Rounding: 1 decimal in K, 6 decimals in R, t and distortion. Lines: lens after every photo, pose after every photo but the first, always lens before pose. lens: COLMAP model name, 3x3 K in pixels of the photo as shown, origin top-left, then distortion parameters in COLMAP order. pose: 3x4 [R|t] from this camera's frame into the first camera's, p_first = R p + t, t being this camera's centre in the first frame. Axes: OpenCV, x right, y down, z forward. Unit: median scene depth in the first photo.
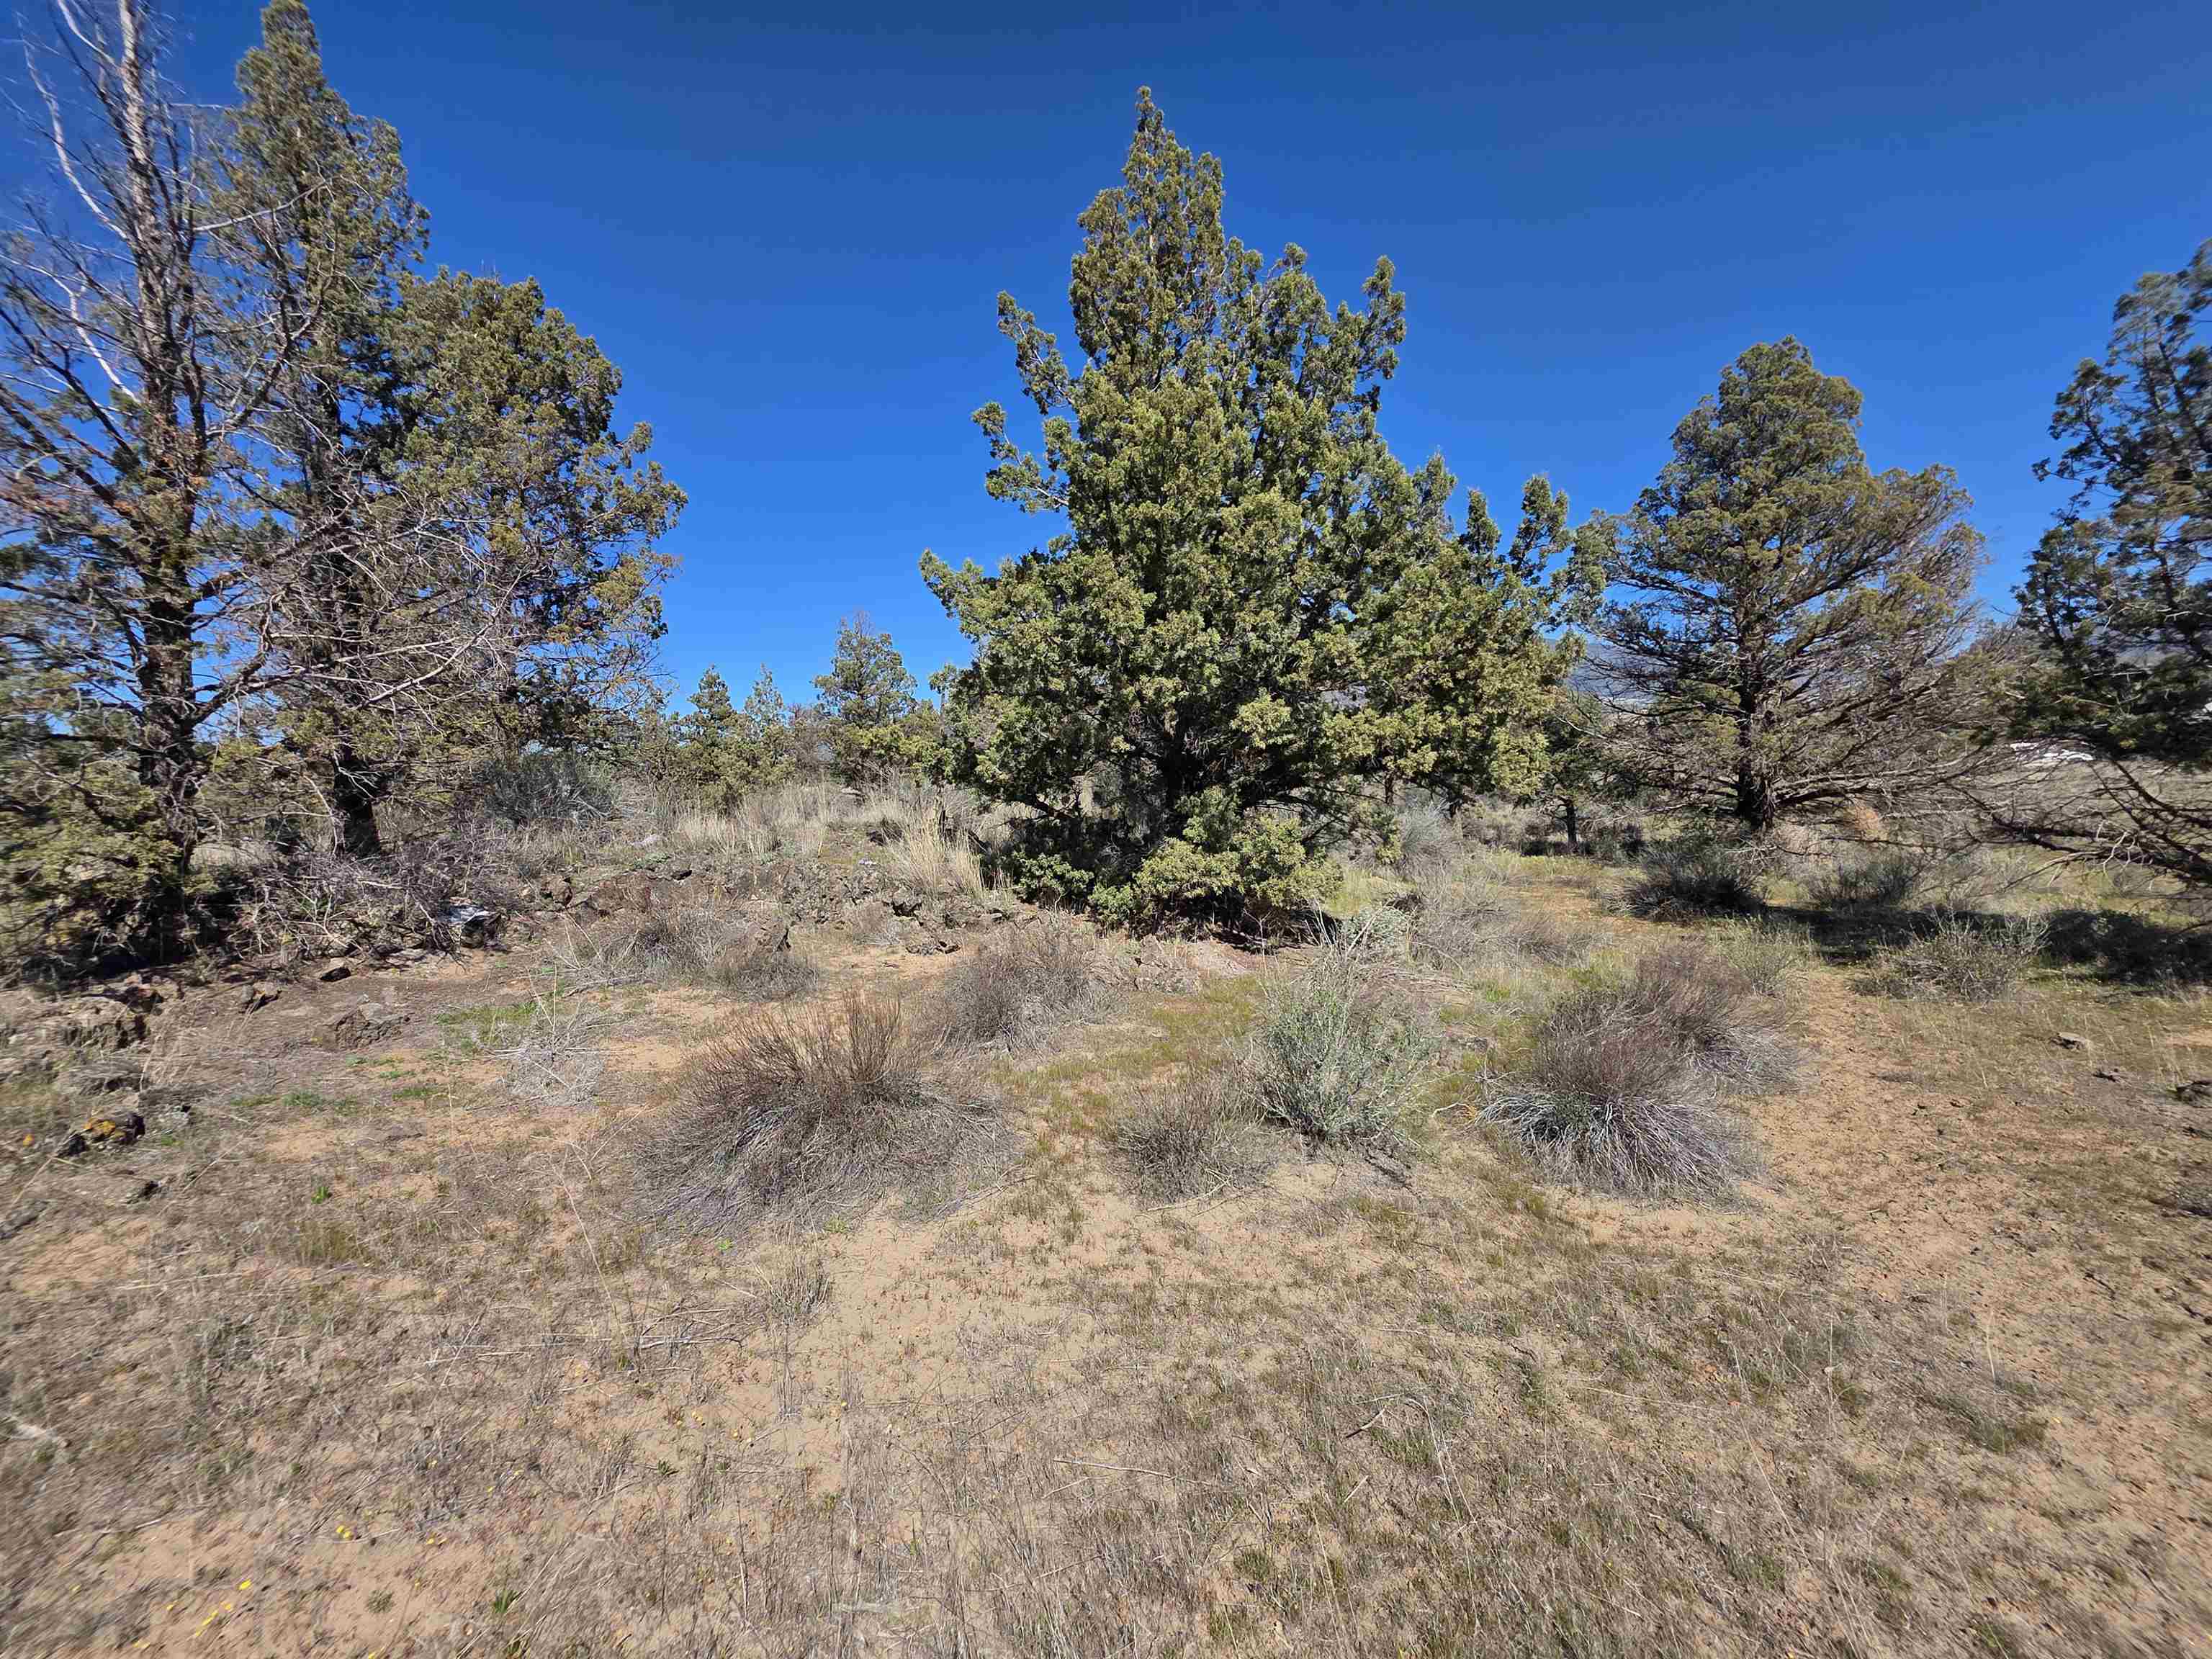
lens RADIAL K [[873.1, 0, 1102.2], [0, 873.1, 820.5], [0, 0, 1]] dist [0.001783, 0.000473]
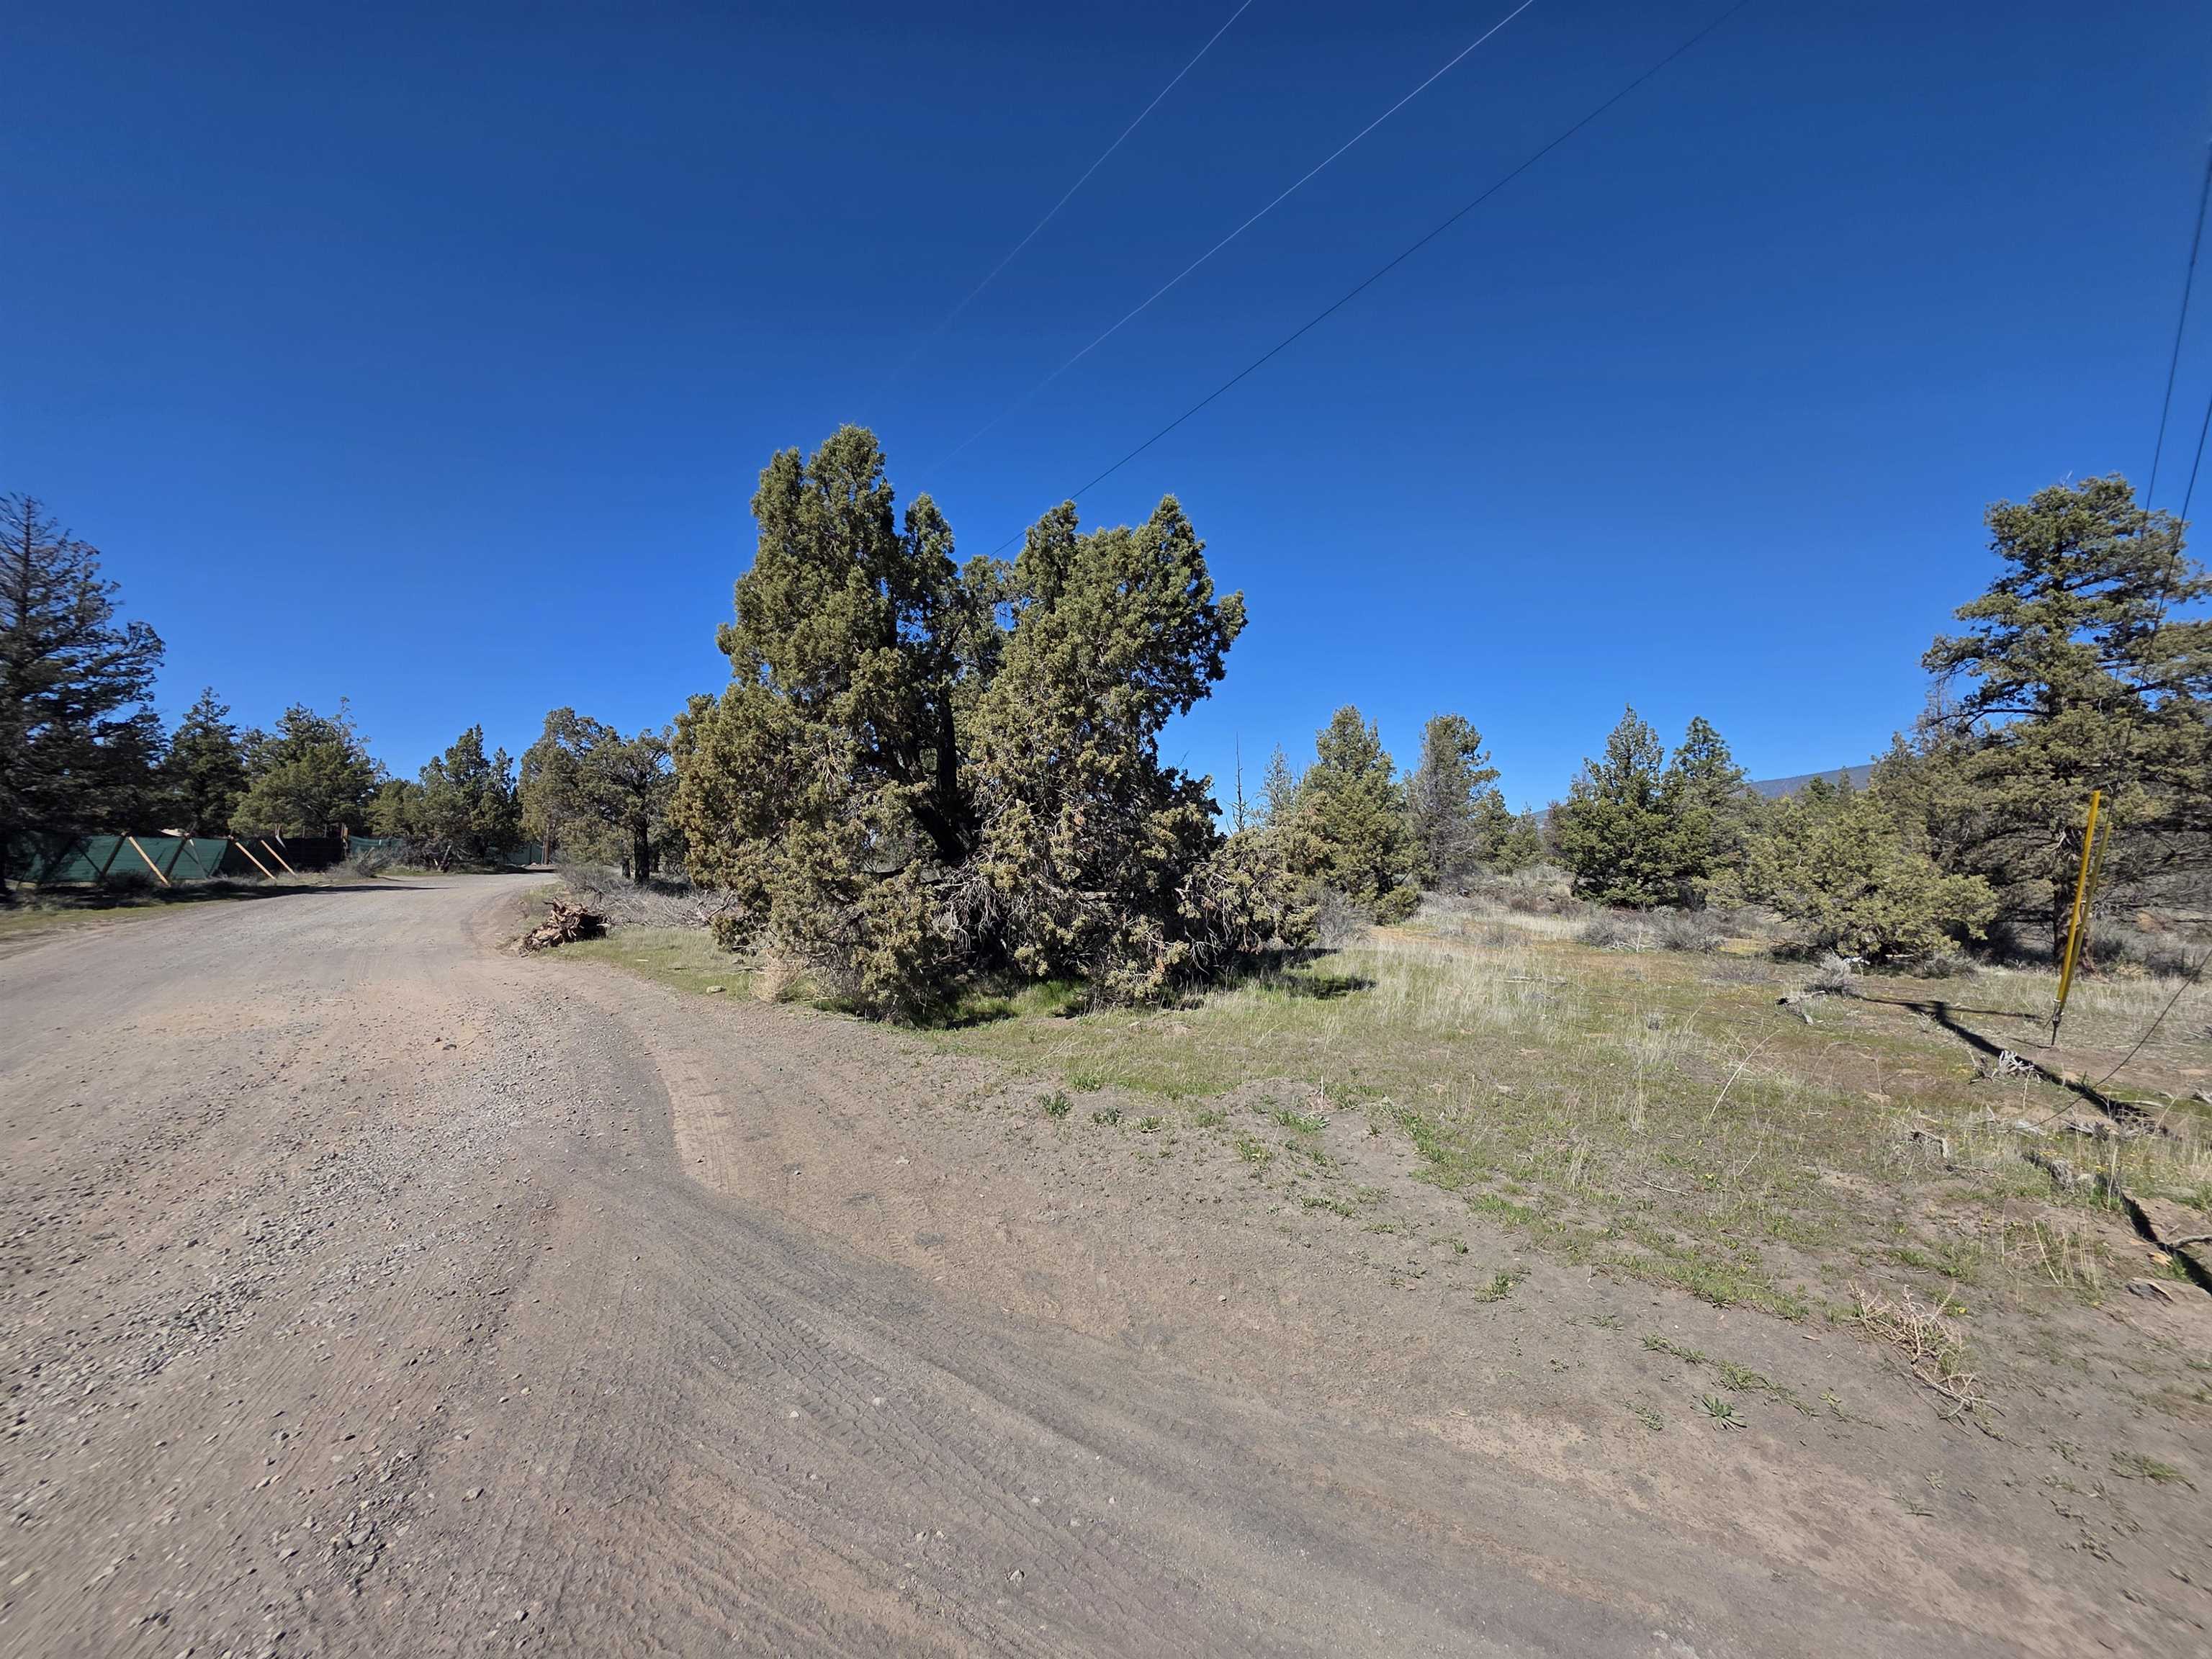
lens RADIAL K [[873.1, 0, 1102.2], [0, 873.1, 820.5], [0, 0, 1]] dist [0.001783, 0.000473]
pose [[0.678307, 0.017378, -0.734573, 1.442065], [-0.074818, 0.996158, -0.045520, 0.072134], [0.730960, 0.085836, 0.677001, -3.626618]]
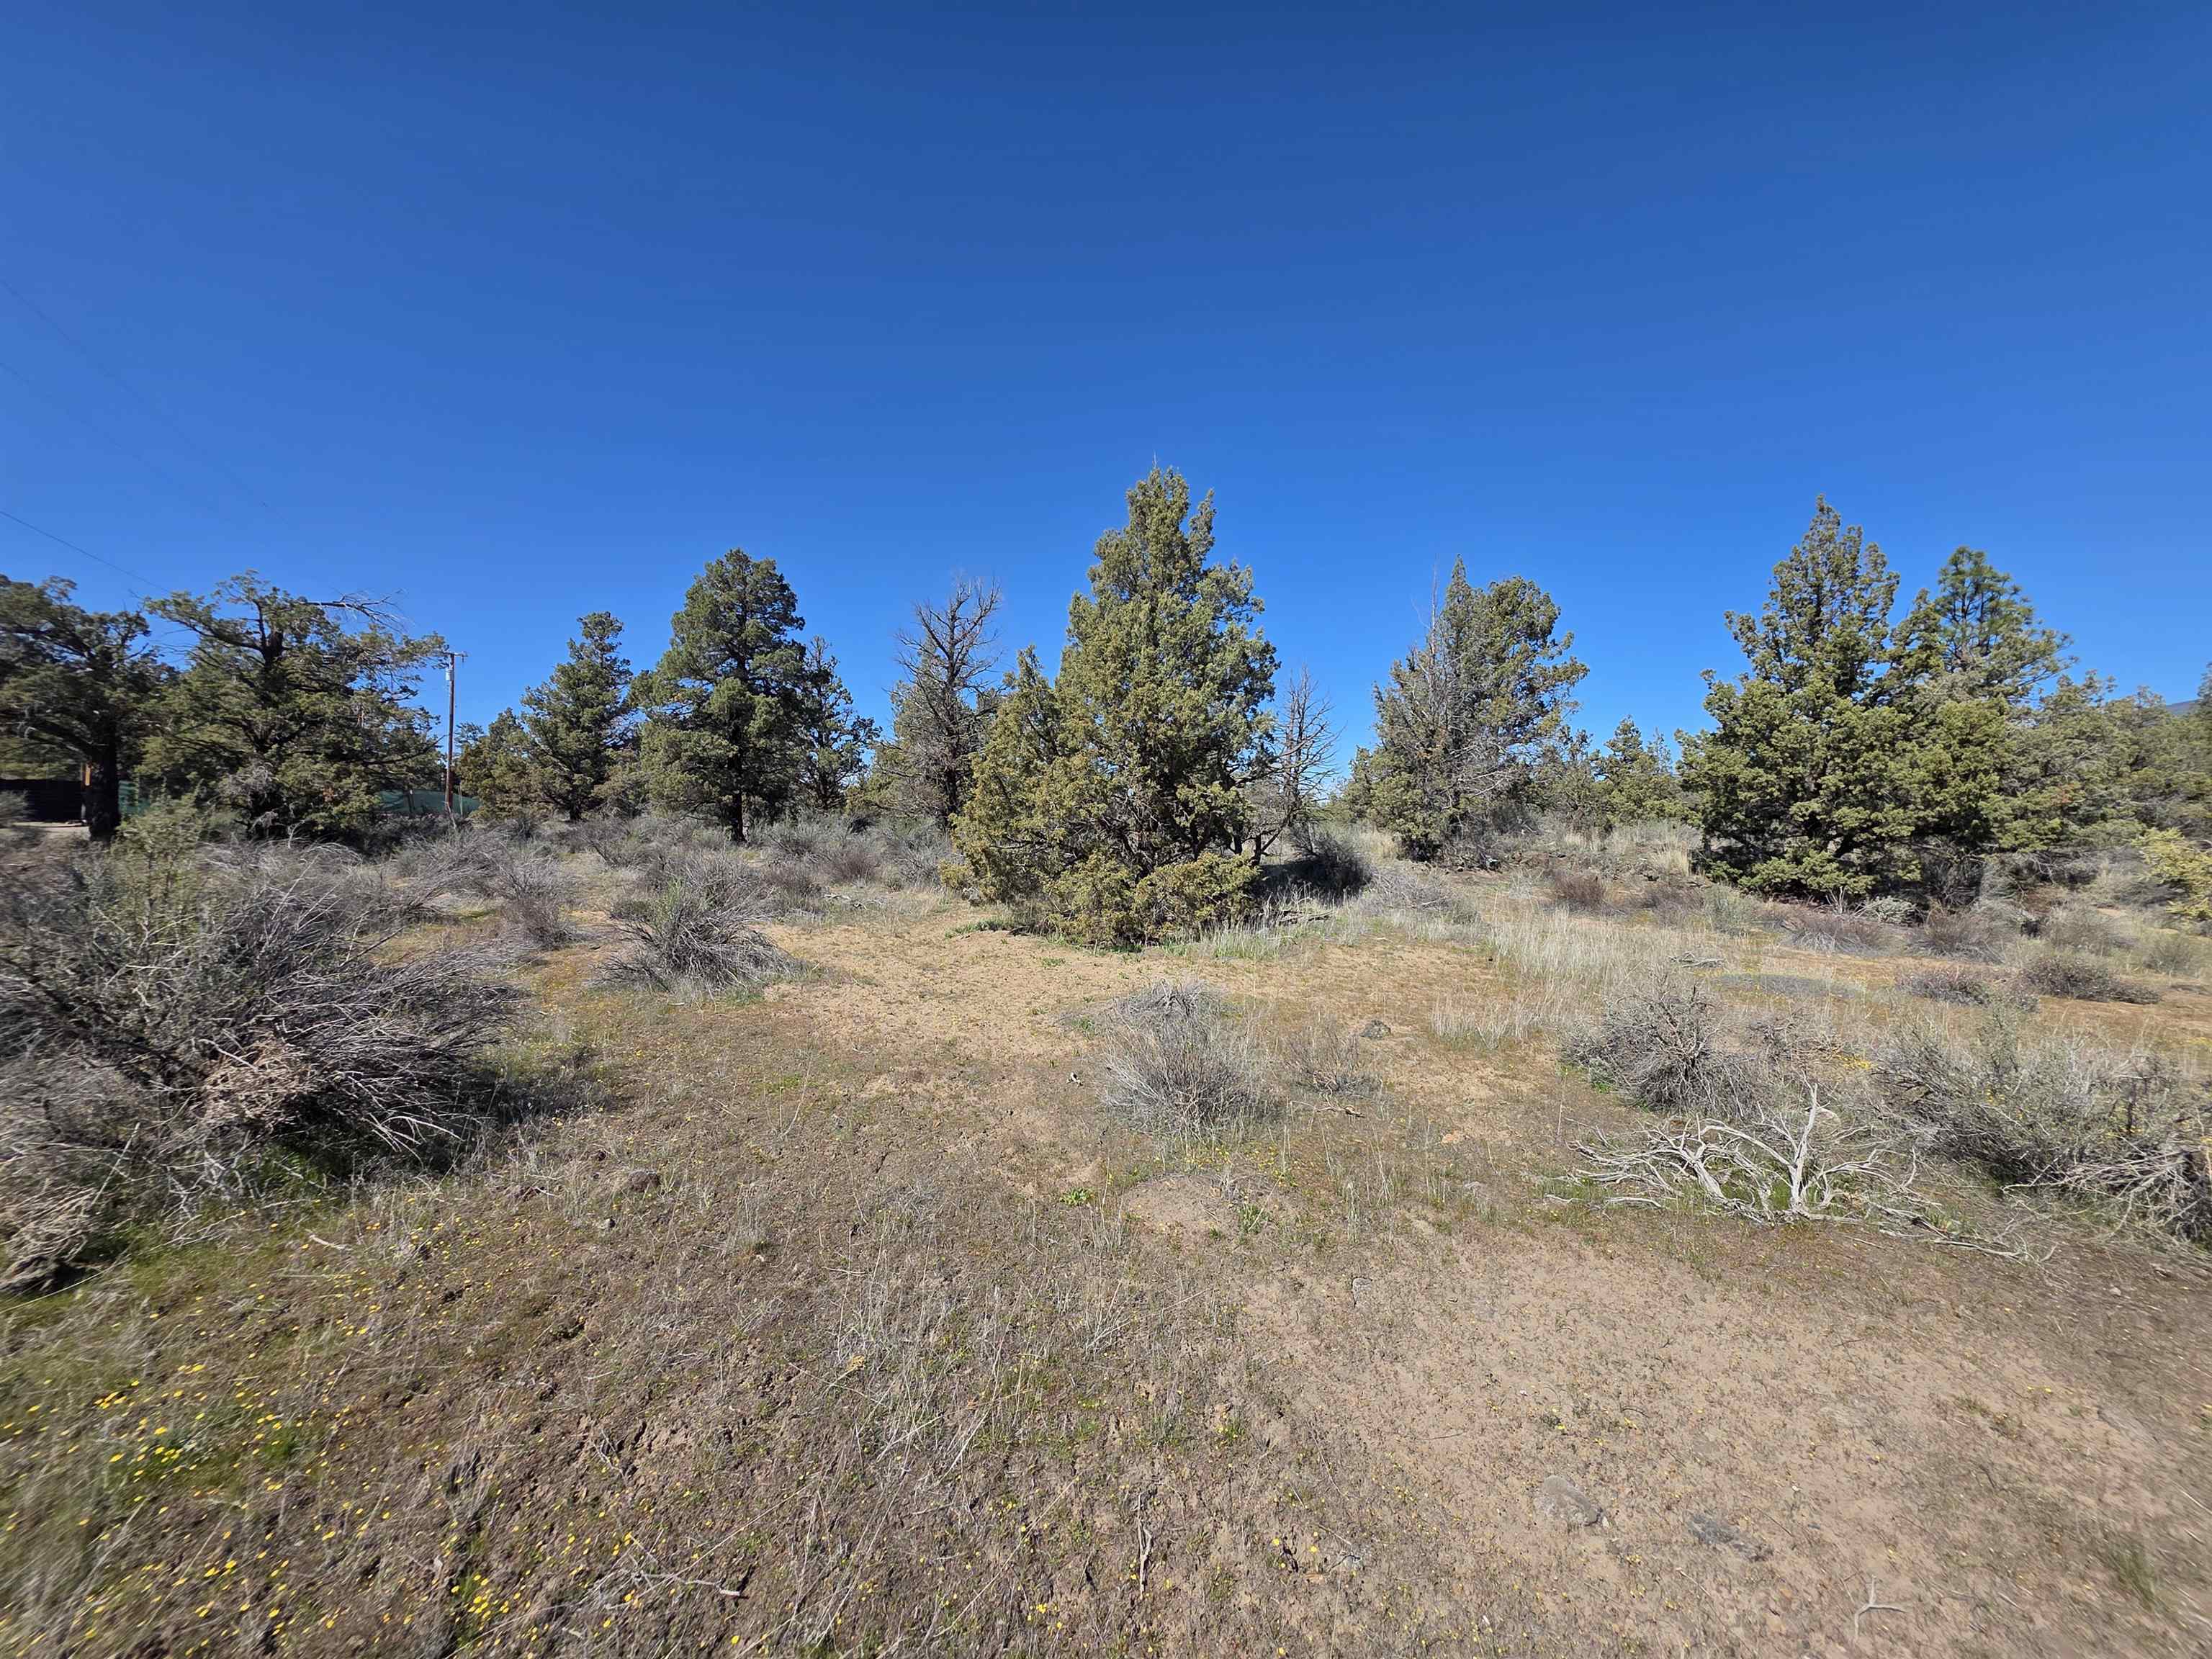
lens RADIAL K [[873.1, 0, 1102.2], [0, 873.1, 820.5], [0, 0, 1]] dist [0.001783, 0.000473]
pose [[0.561976, 0.053710, -0.825408, 0.877886], [-0.076596, 0.996981, 0.012724, 0.026822], [0.823599, 0.056072, 0.564393, -1.579897]]
